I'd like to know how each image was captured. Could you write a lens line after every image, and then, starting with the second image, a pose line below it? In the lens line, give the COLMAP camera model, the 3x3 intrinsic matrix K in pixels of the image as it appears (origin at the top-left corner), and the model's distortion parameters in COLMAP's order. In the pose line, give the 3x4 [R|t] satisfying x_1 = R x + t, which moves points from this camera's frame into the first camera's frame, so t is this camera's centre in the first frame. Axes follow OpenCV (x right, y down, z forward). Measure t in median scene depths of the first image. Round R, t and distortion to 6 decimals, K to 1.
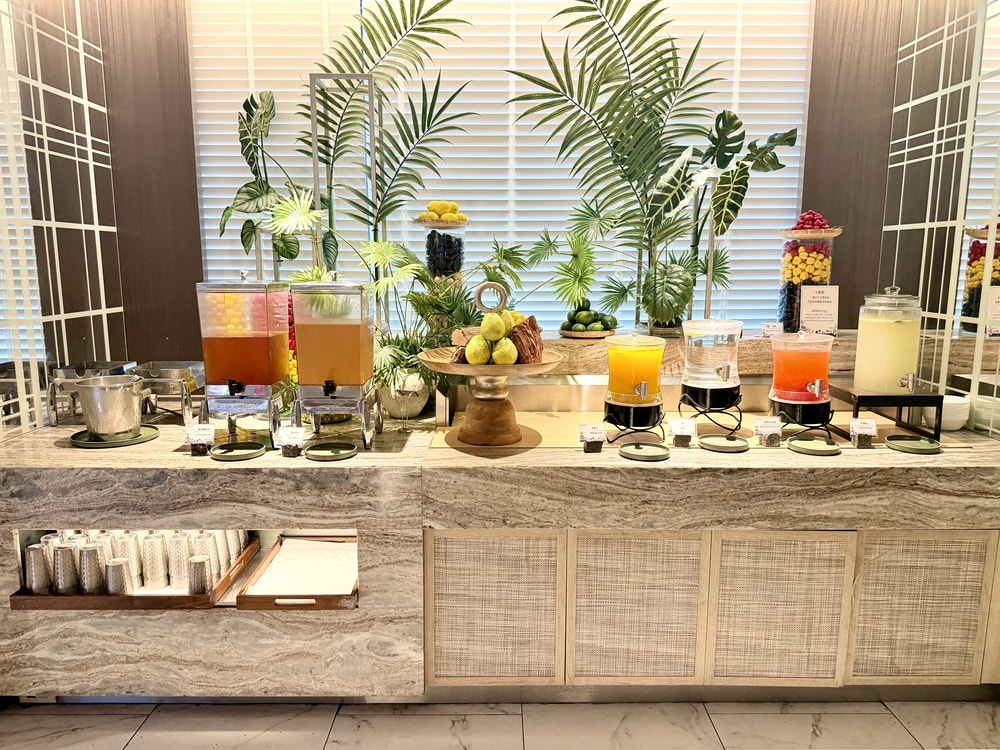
lens RADIAL K [[718.2, 0, 498.8], [0, 718.2, 379.1], [0, 0, 1]] dist [0.009222, -0.034594]
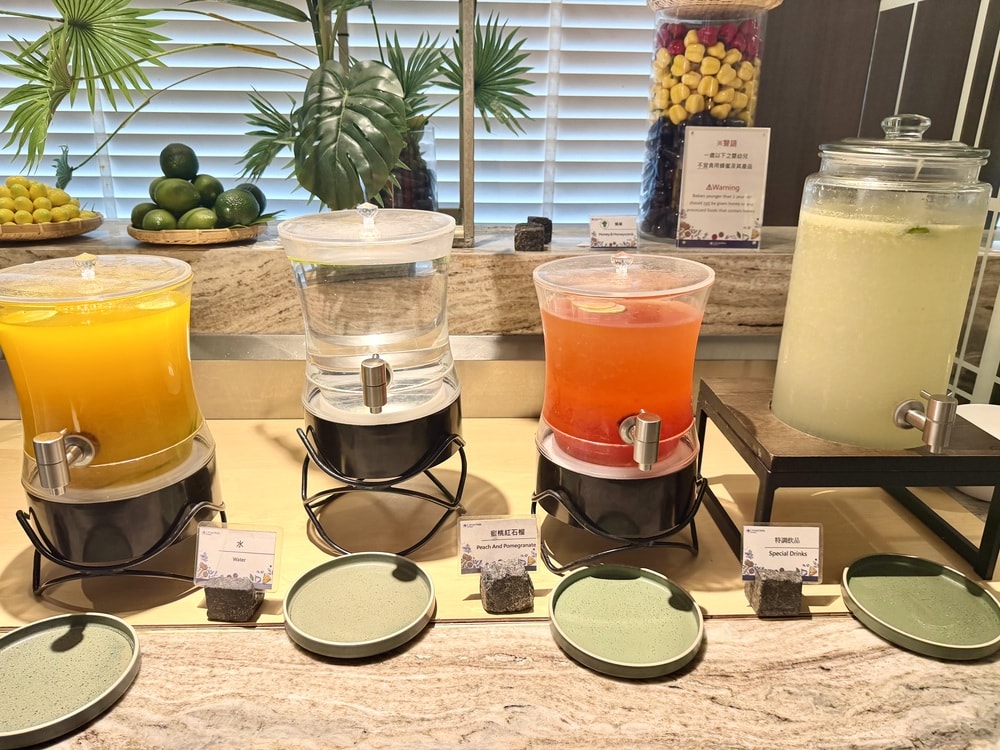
lens RADIAL K [[718.2, 0, 501.3], [0, 718.2, 370.3], [0, 0, 1]] dist [0.009222, -0.034594]
pose [[0.998974, 0.003383, 0.045151, 0.291417], [-0.010813, 0.986176, 0.165349, -0.055583], [-0.043967, -0.165667, 0.985201, 0.555167]]
